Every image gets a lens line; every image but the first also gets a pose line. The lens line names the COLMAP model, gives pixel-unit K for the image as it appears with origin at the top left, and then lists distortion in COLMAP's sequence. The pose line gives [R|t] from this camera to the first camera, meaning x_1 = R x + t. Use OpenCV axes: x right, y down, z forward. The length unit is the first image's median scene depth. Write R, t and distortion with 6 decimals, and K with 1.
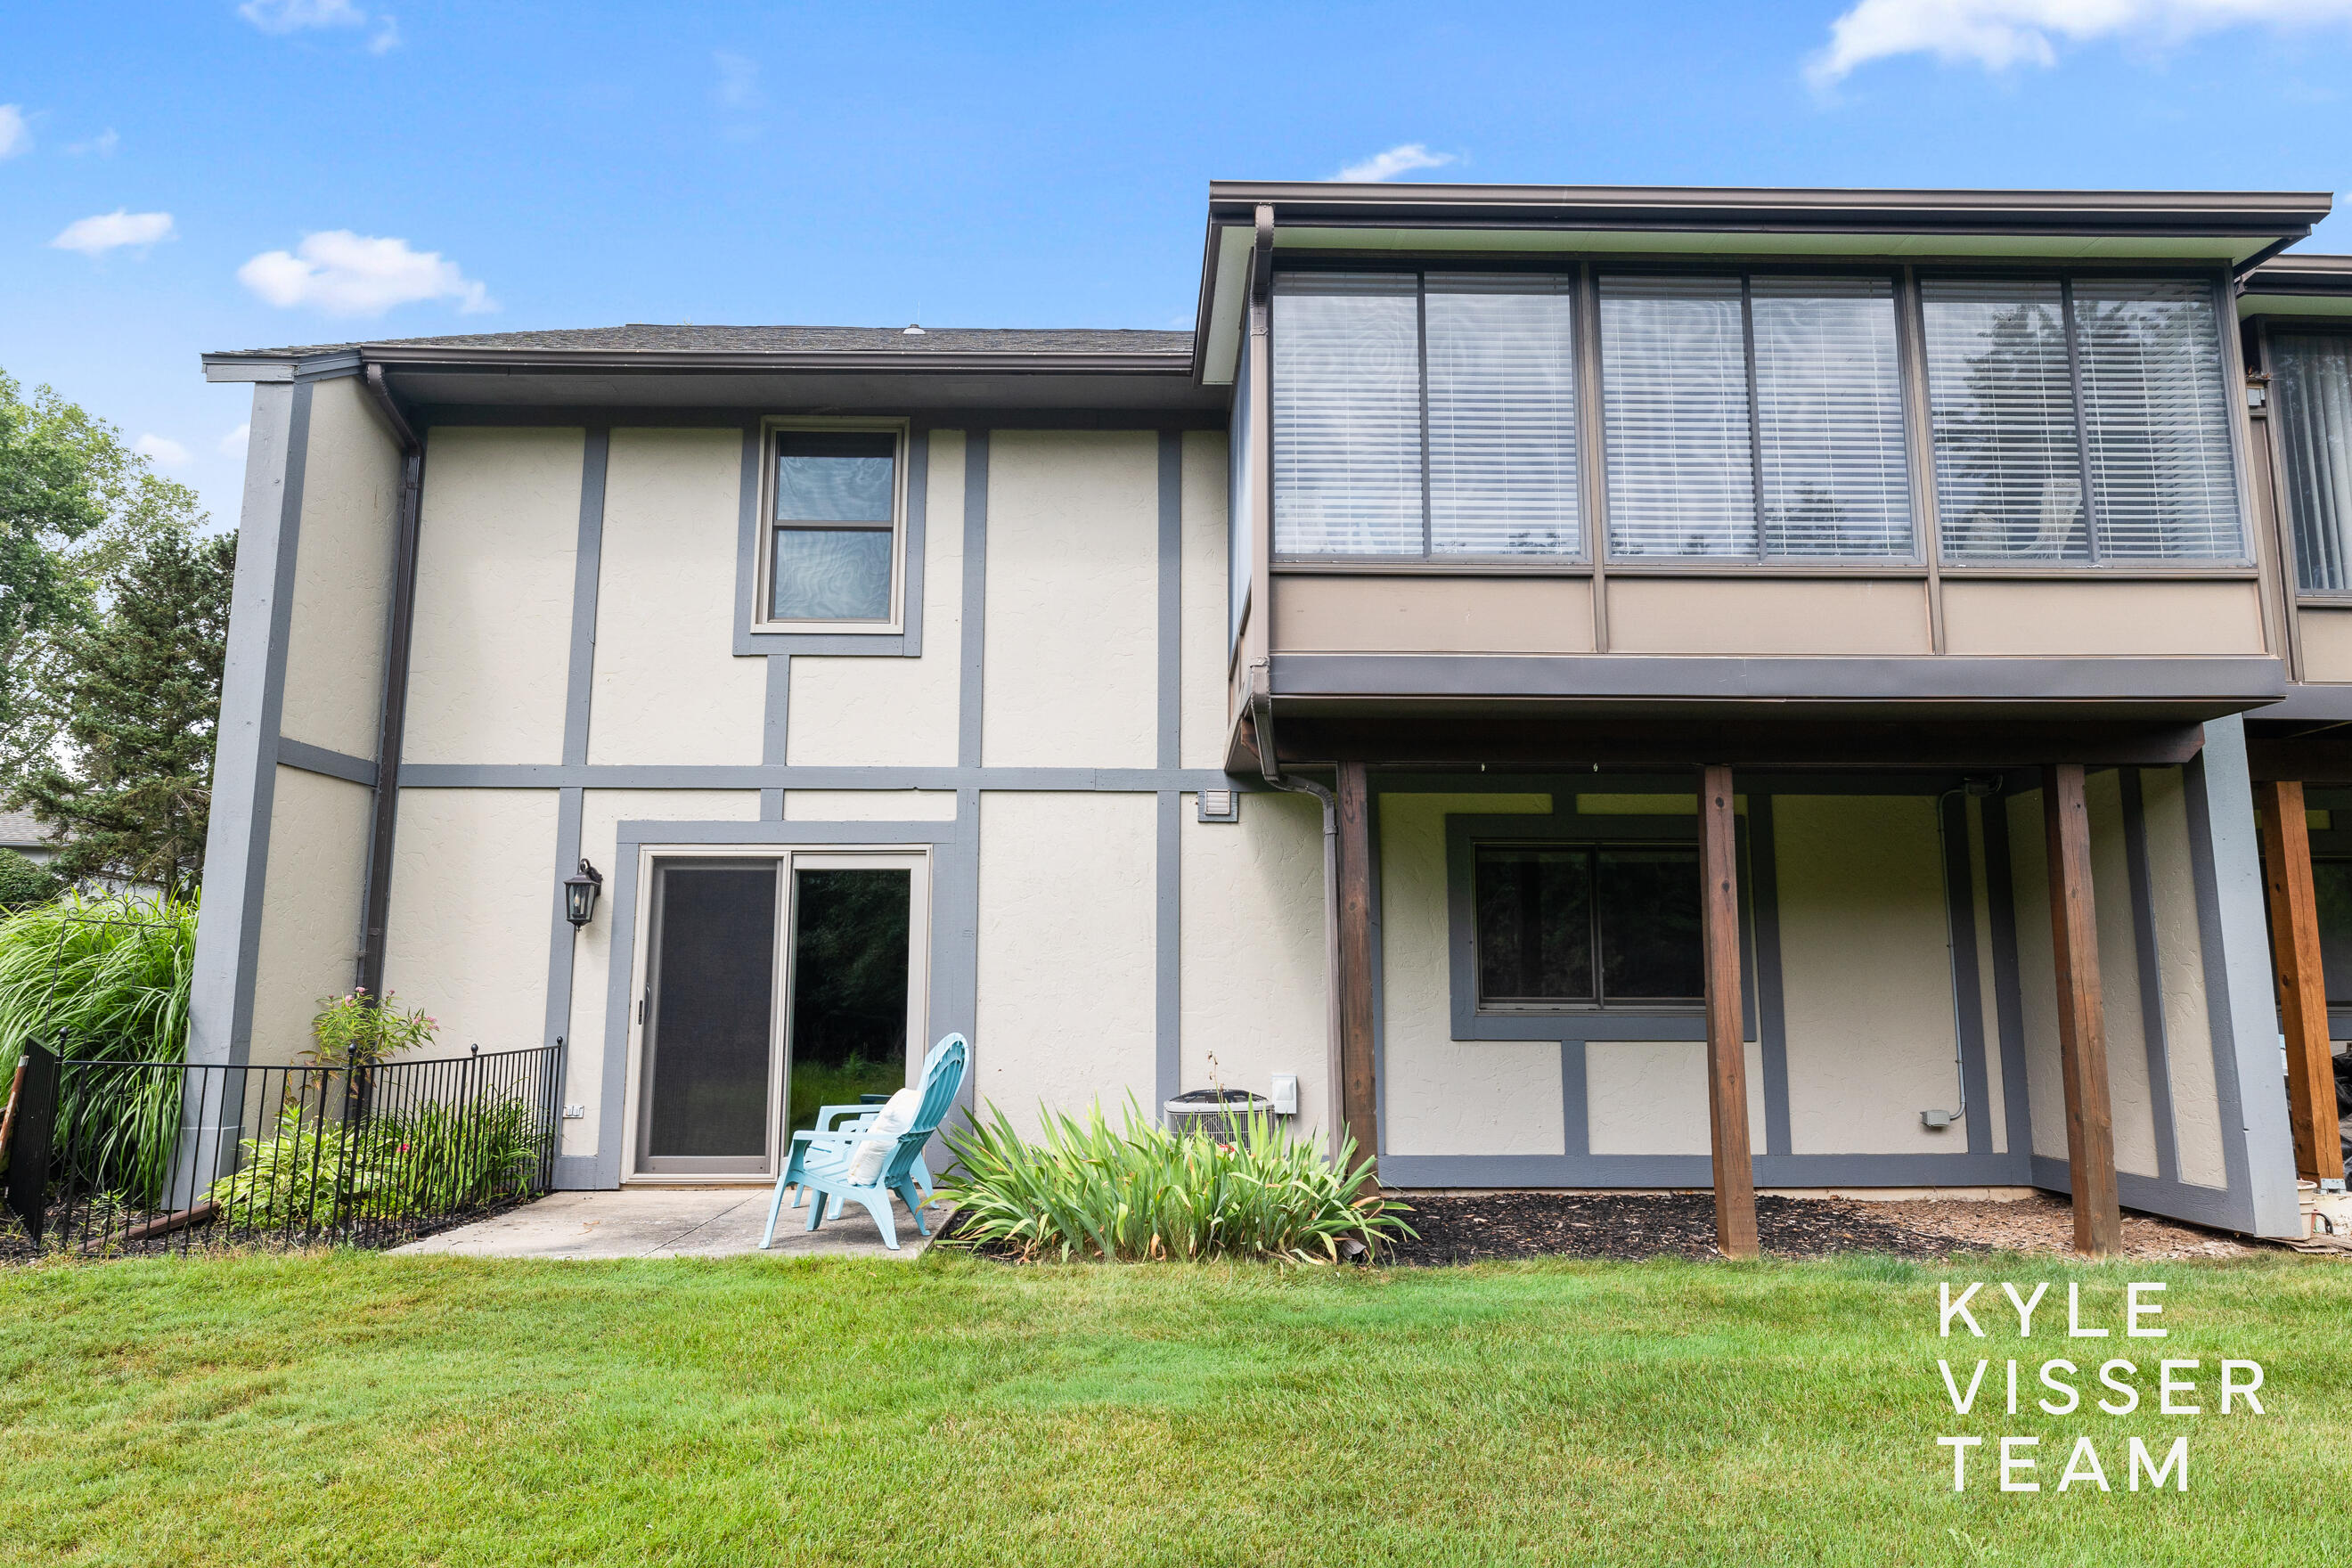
lens RADIAL K [[1545.0, 0, 1176.0], [0, 1545.0, 784.0], [0, 0, 1]] dist [-0.006100, -0.002262]
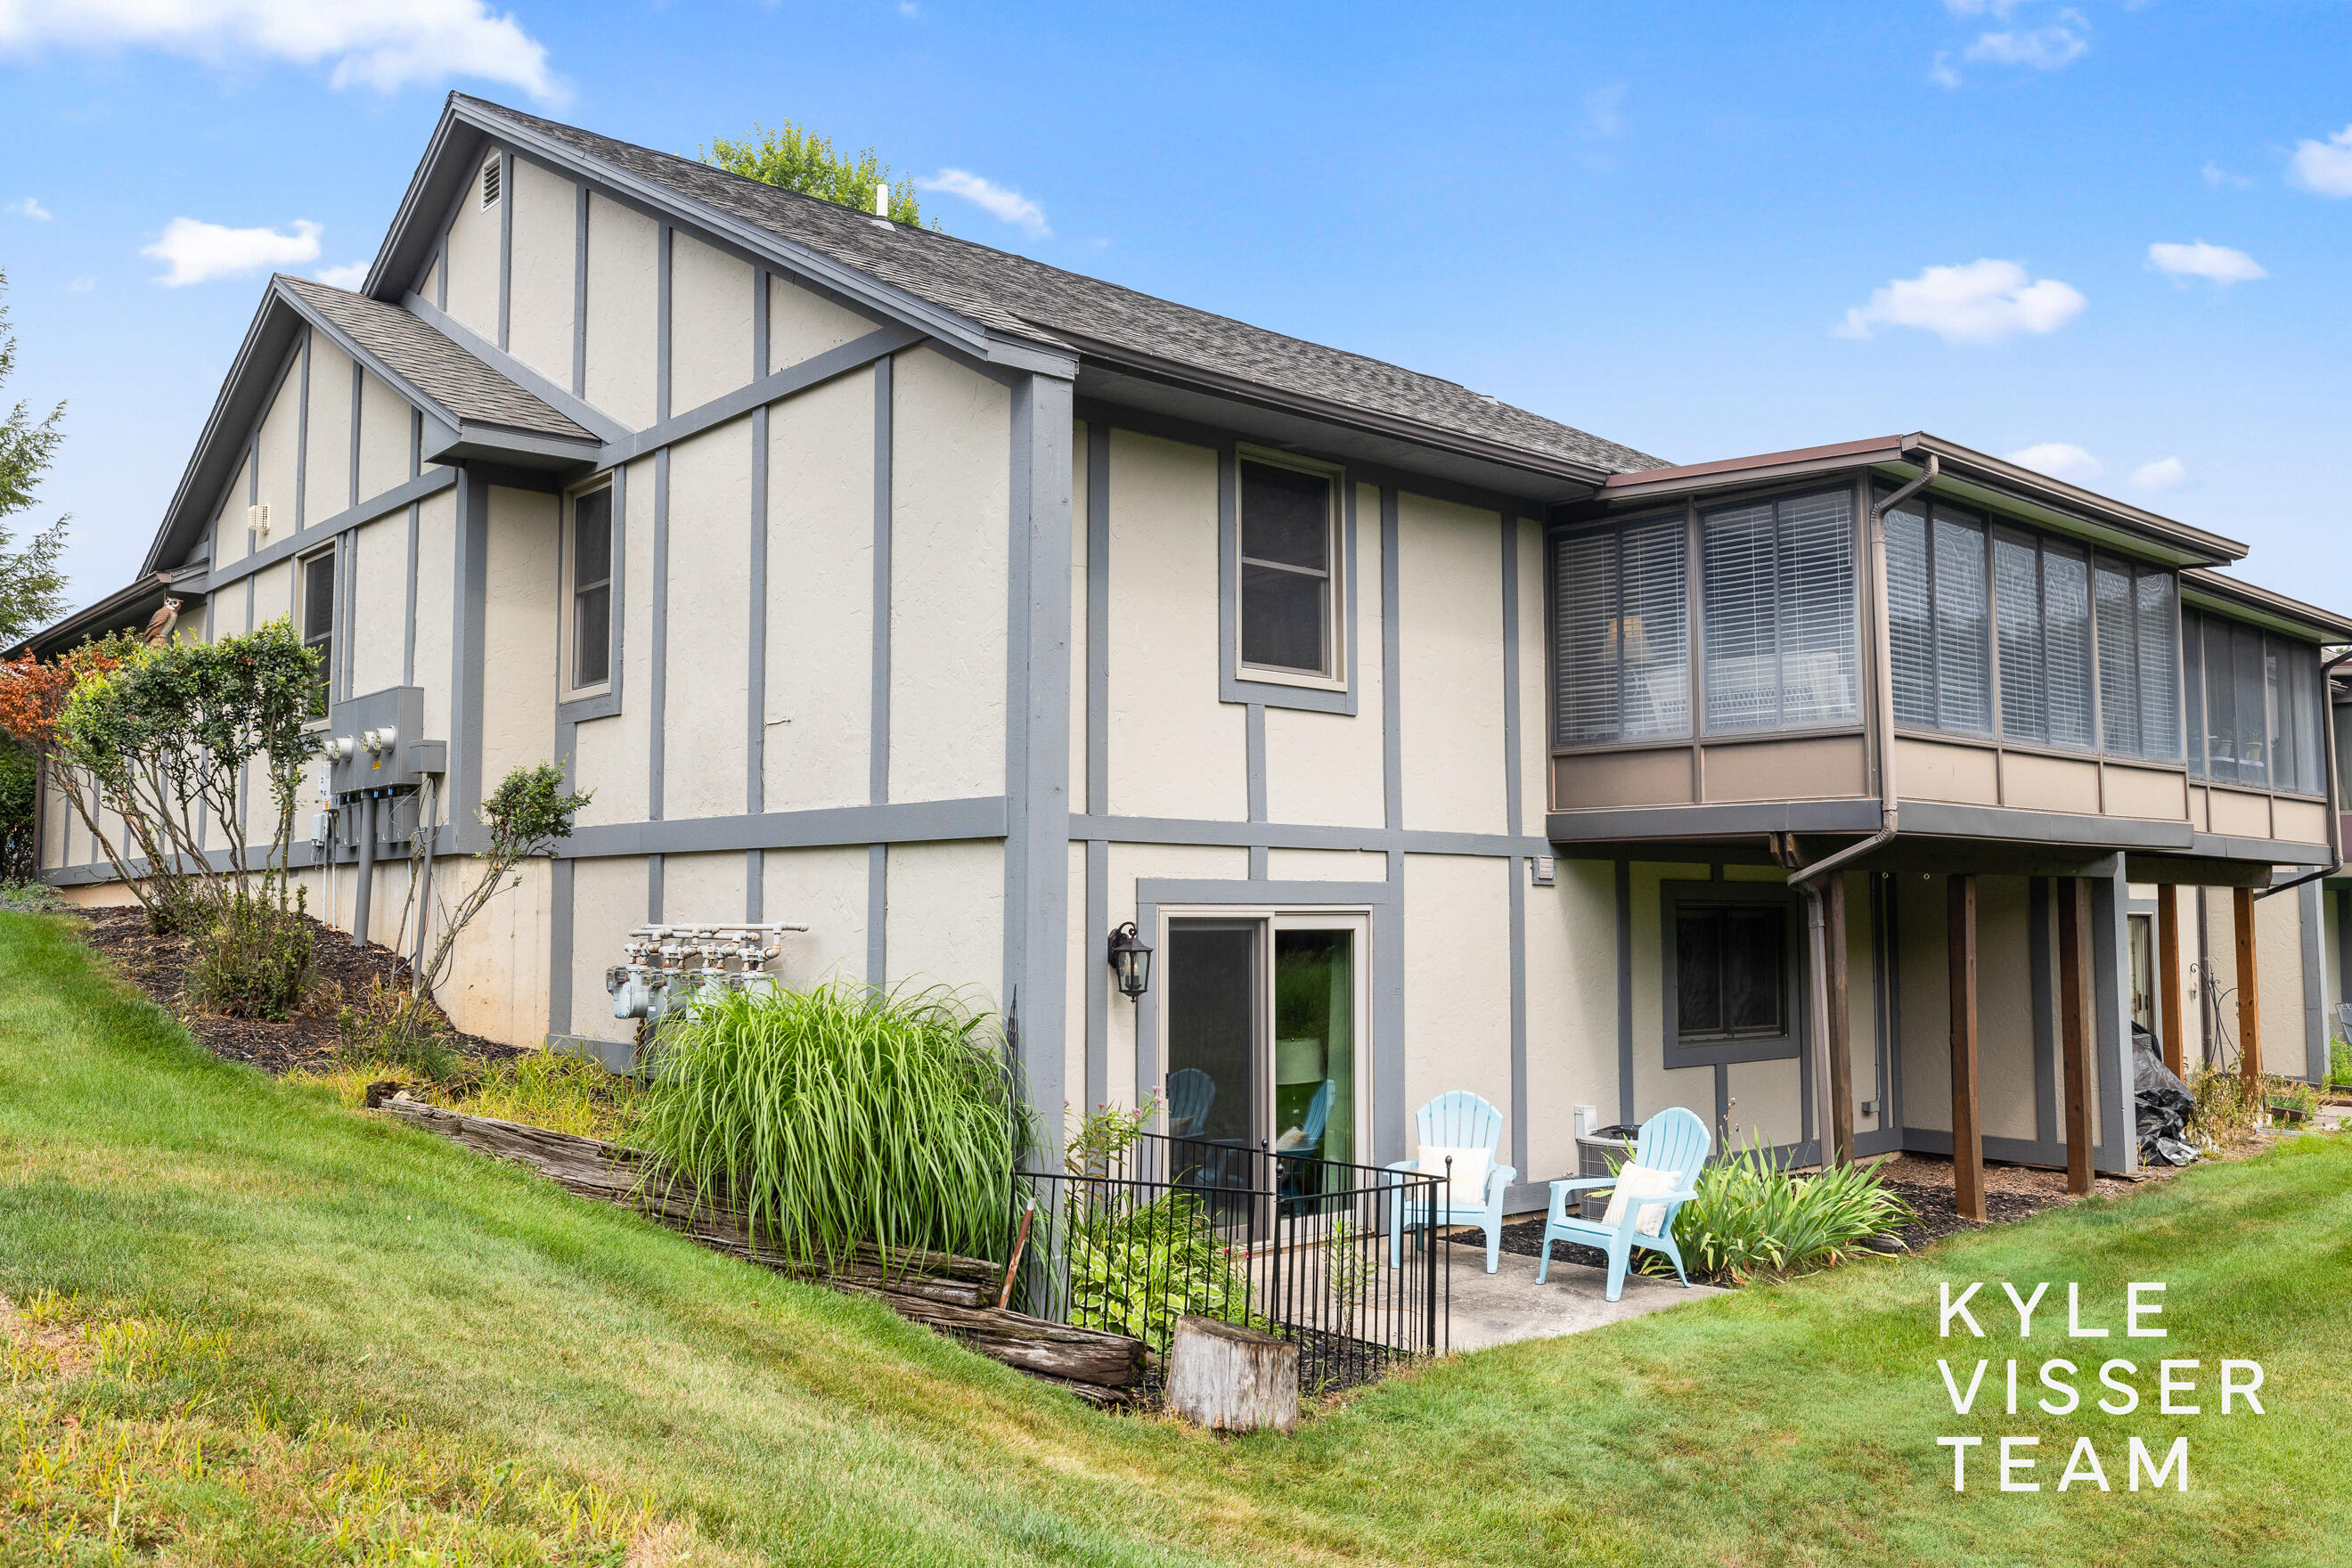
lens RADIAL K [[1983.2, 0, 1176.0], [0, 1983.2, 784.0], [0, 0, 1]] dist [-0.037164, 0.001093]
pose [[0.752167, 0.044411, 0.657475, -1.117357], [-0.088420, 0.995506, 0.033910, -0.073237], [-0.653014, -0.083640, 0.752713, 0.105859]]
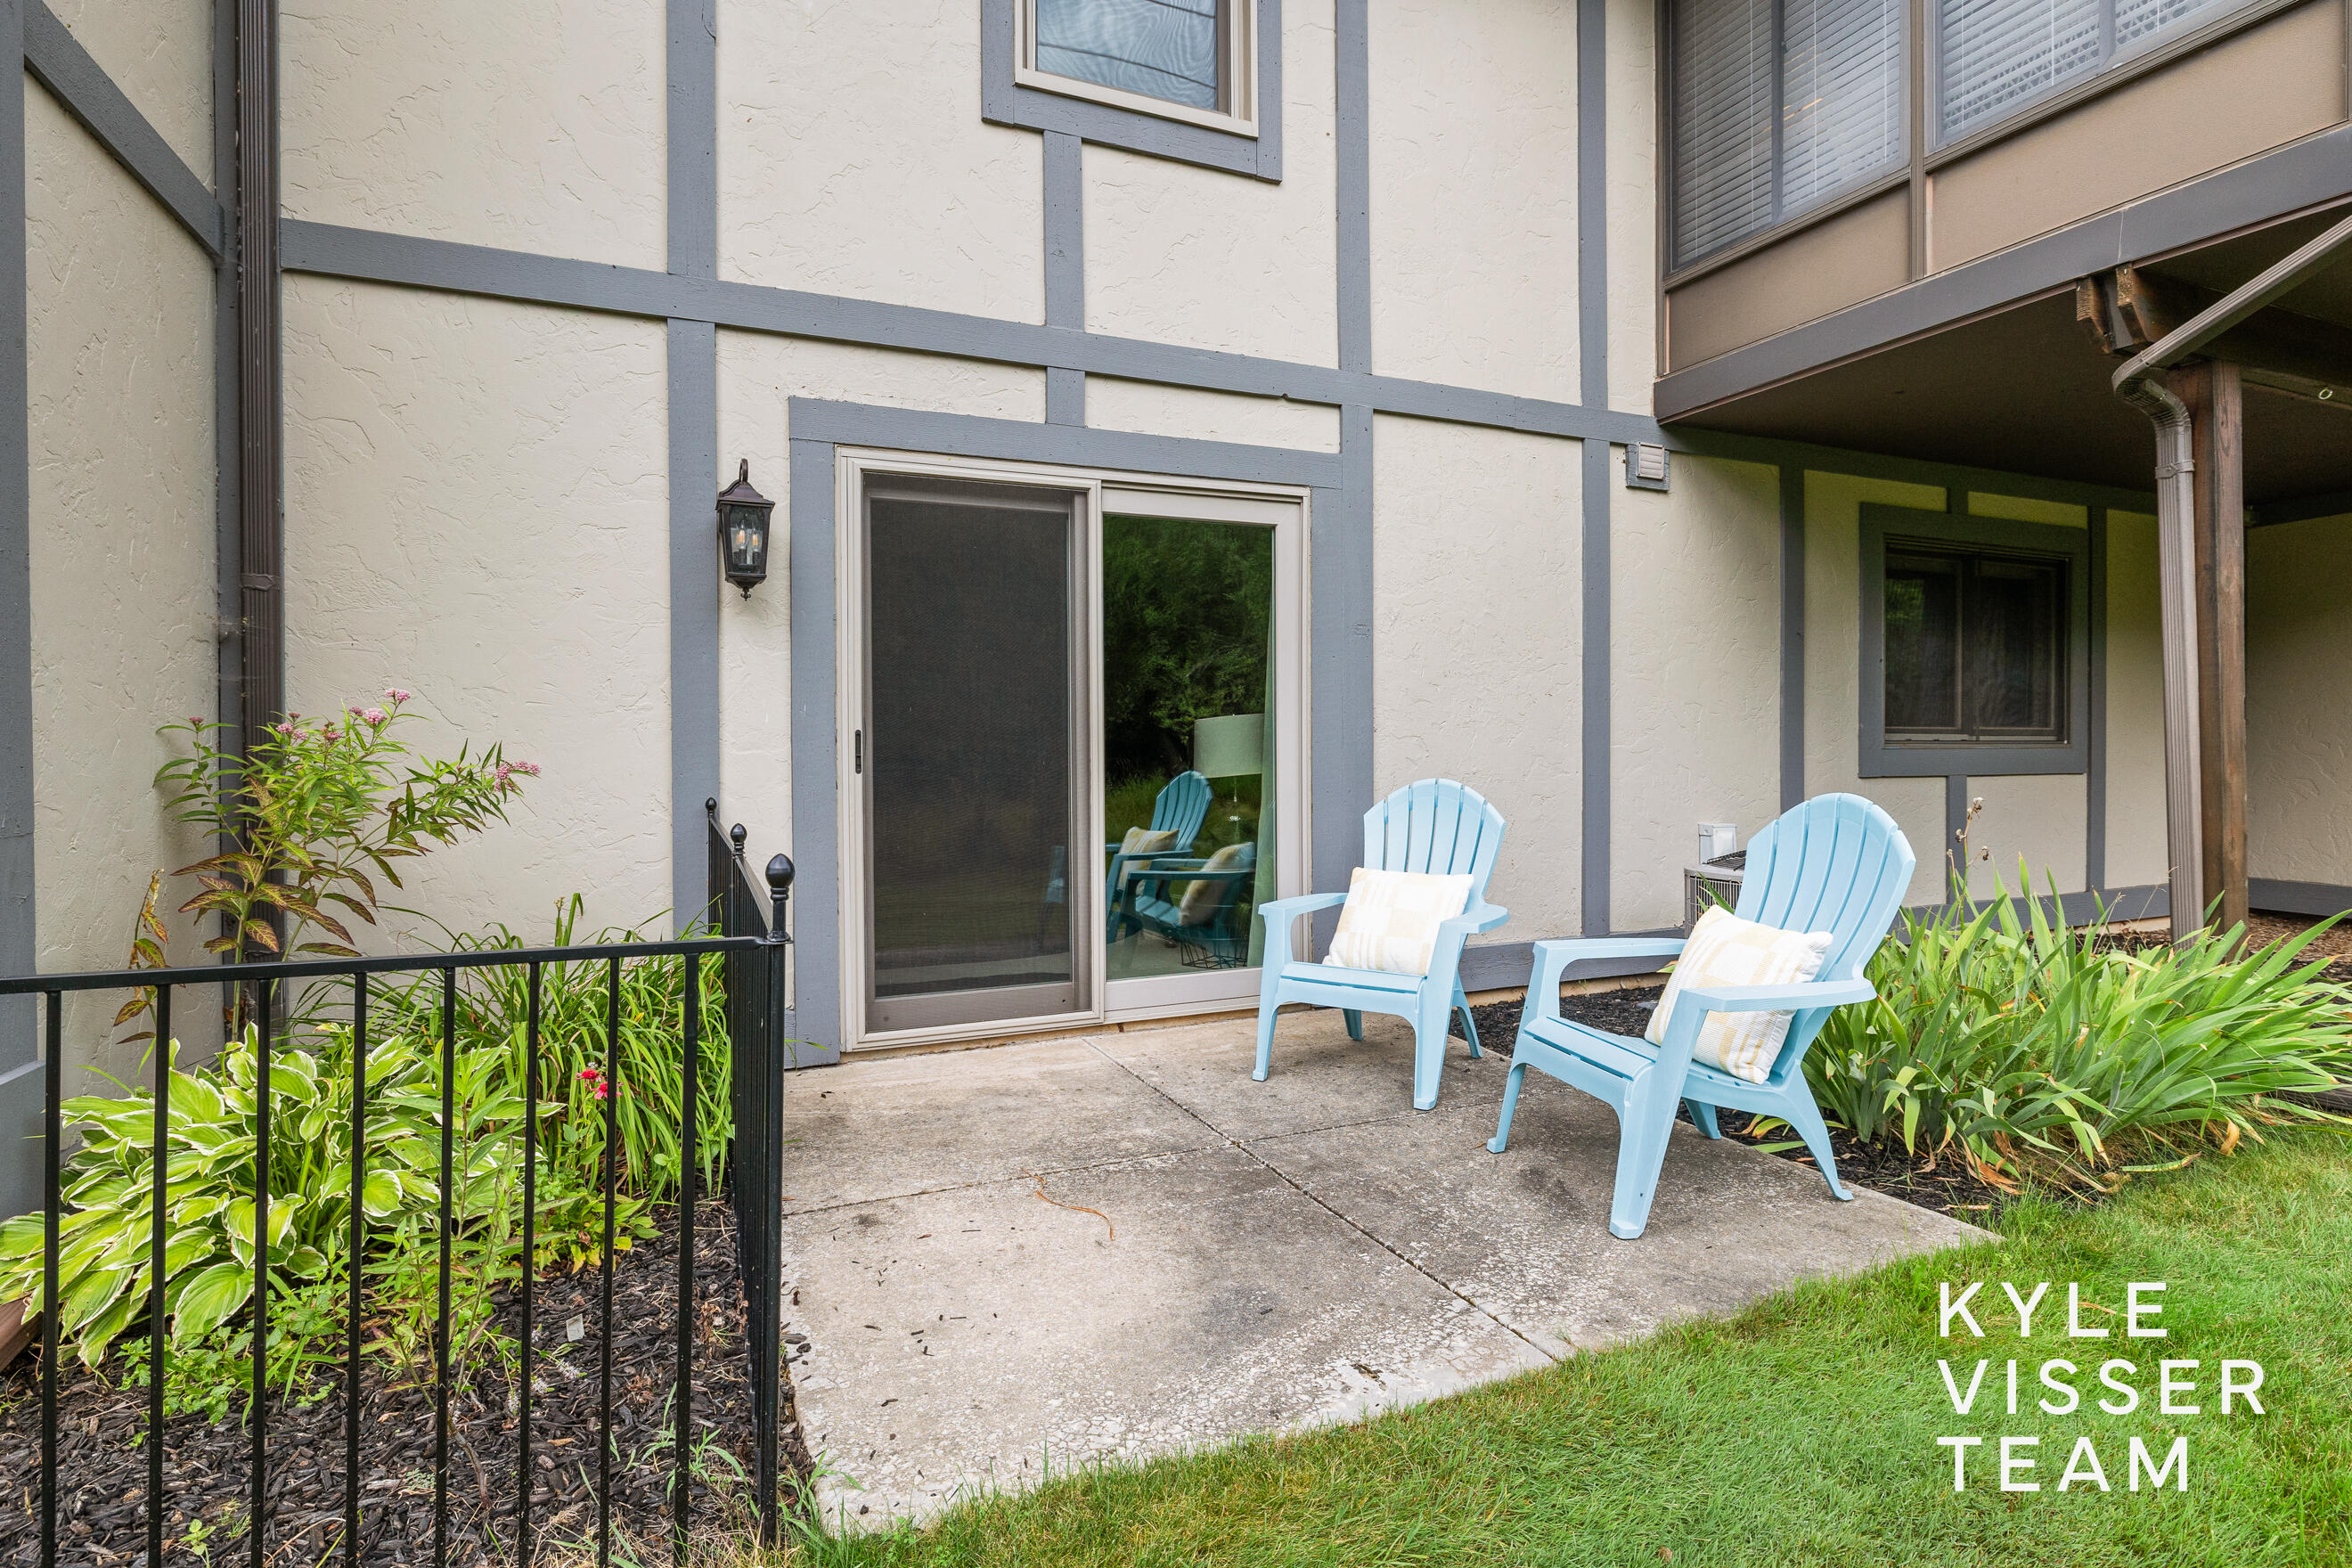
lens RADIAL K [[1154.0, 0, 1176.0], [0, 1154.0, 784.0], [0, 0, 1]] dist [-0.002978, -0.000429]
pose [[0.926291, -0.017433, 0.376405, -0.389855], [-0.041771, 0.988022, 0.148554, 0.091271], [-0.374486, -0.153328, 0.914468, 0.564271]]
